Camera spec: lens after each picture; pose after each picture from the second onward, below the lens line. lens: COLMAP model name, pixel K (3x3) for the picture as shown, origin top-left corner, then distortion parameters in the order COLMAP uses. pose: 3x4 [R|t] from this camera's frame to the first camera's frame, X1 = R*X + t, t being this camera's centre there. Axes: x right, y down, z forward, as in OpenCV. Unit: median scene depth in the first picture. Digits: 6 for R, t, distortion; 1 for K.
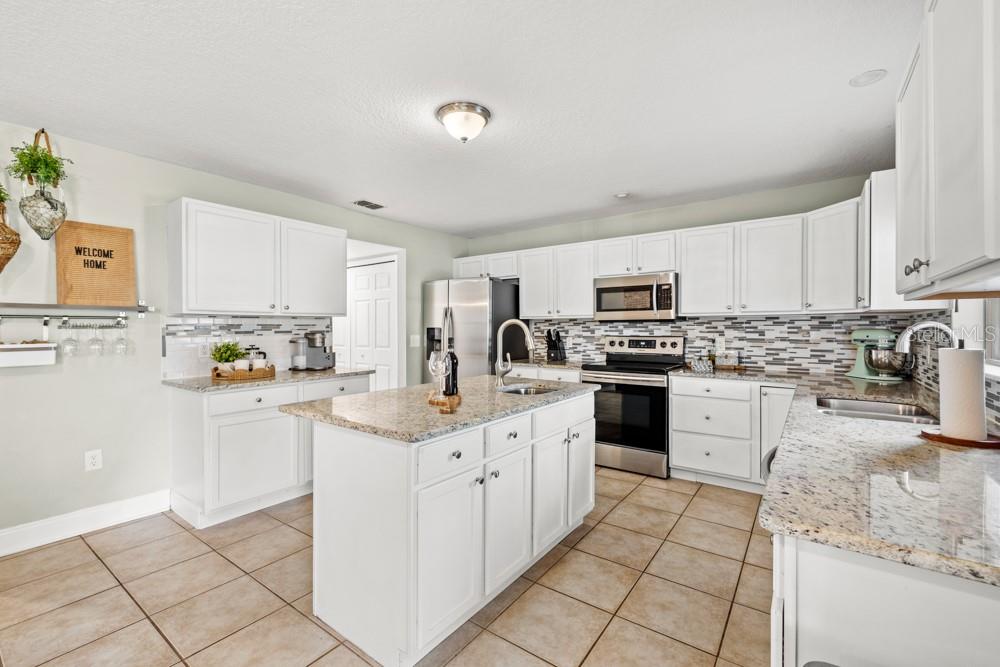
lens RADIAL K [[429.2, 0, 493.8], [0, 429.2, 328.6], [0, 0, 1]] dist [-0.001068, 0.000346]
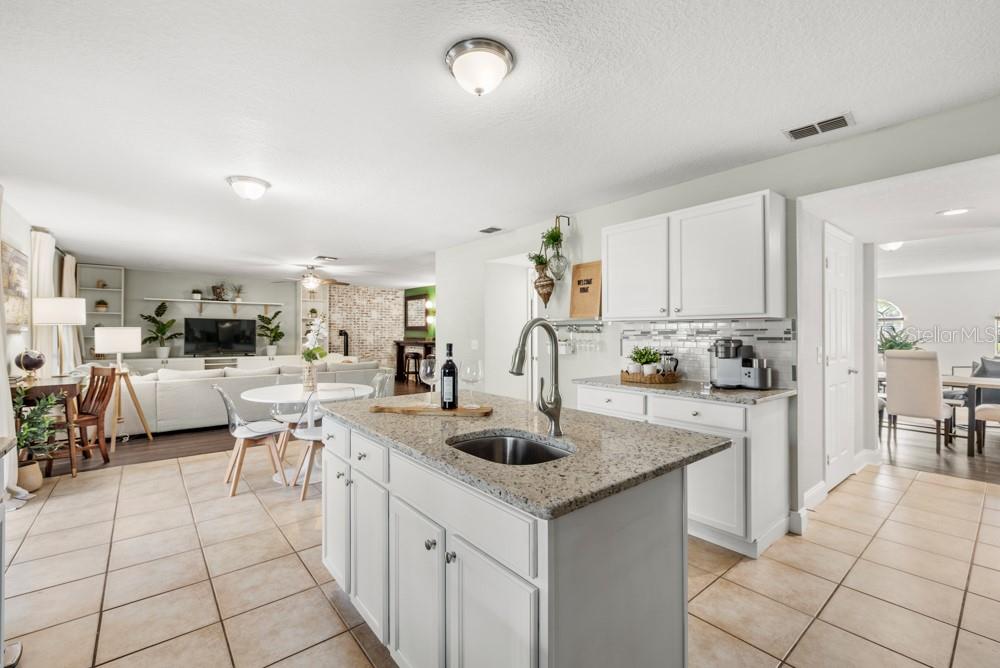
lens RADIAL K [[427.3, 0, 495.9], [0, 427.3, 330.5], [0, 0, 1]] dist [0.002498, -0.000271]
pose [[-0.244416, -0.002983, -0.969666, 0.433998], [-0.005935, 0.999981, -0.001580, -0.003258], [0.969652, 0.005369, -0.244429, 0.784034]]
